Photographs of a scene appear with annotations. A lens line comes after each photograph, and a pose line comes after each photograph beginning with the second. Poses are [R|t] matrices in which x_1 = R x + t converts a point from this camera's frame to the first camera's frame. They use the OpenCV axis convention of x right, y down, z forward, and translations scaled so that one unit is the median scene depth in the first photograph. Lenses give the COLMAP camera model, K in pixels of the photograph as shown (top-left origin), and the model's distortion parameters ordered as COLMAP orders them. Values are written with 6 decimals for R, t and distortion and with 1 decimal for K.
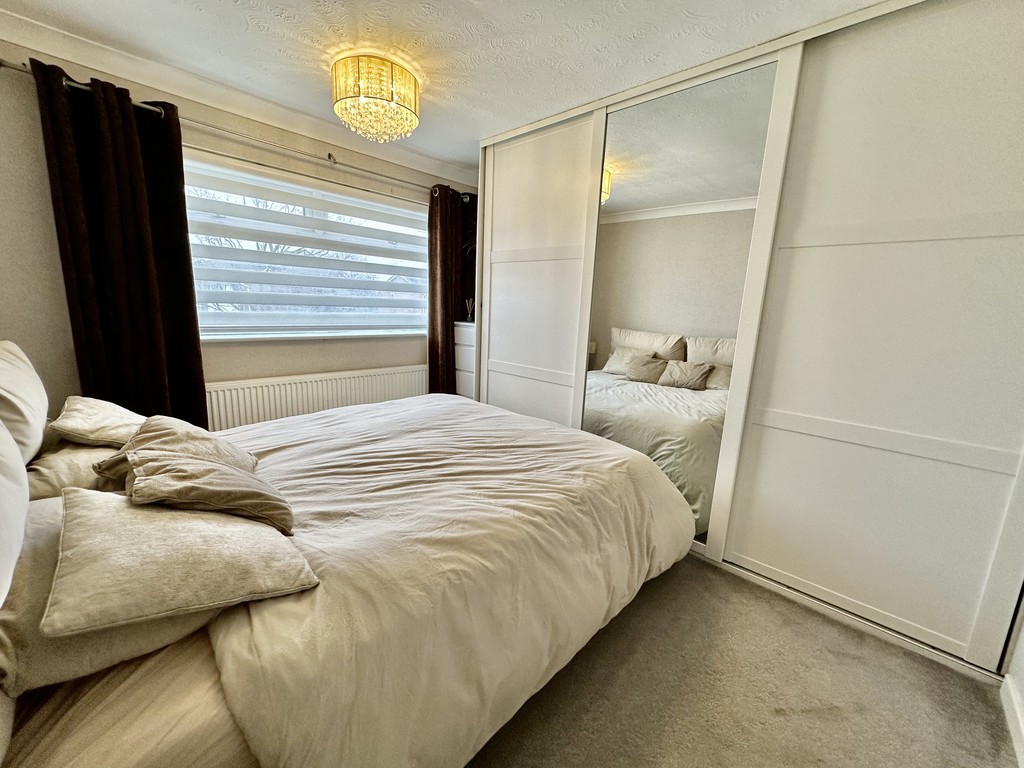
lens RADIAL K [[408.6, 0, 505.3], [0, 408.6, 384.7], [0, 0, 1]] dist [-0.001999, 0.000108]
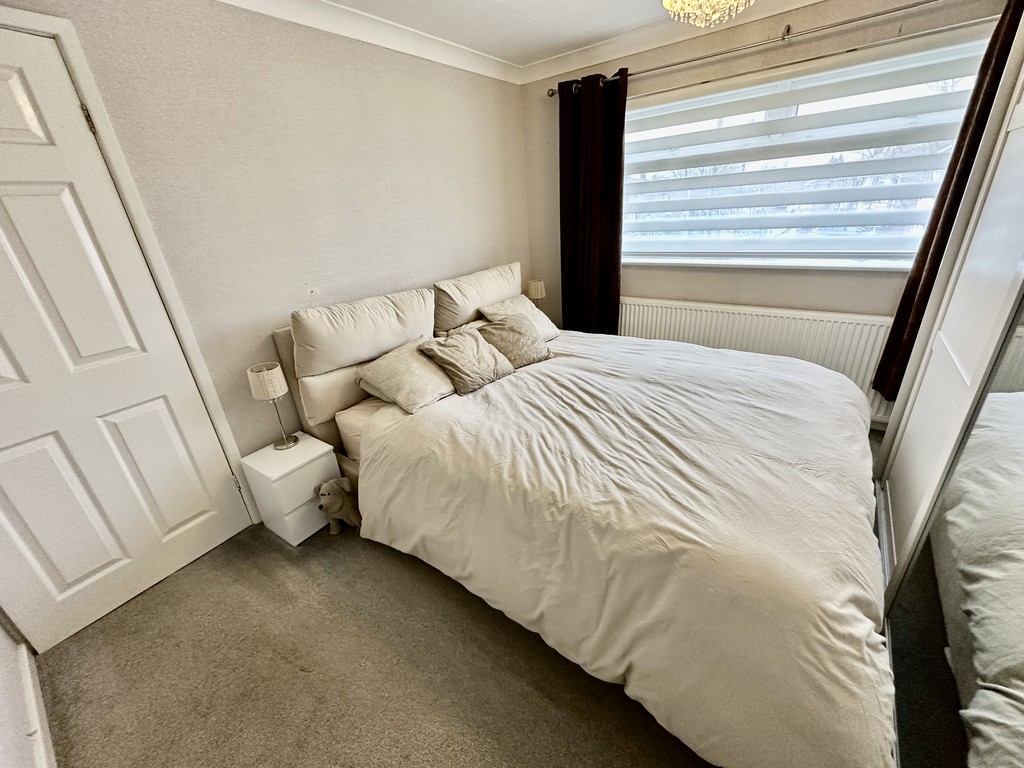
lens RADIAL K [[408.6, 0, 507.1], [0, 408.6, 382.8], [0, 0, 1]] dist [-0.001999, 0.000108]
pose [[0.110187, 0.347644, -0.931130, 0.650393], [-0.119690, 0.934658, 0.334798, -0.168842], [0.986678, 0.074557, 0.144597, 0.564310]]
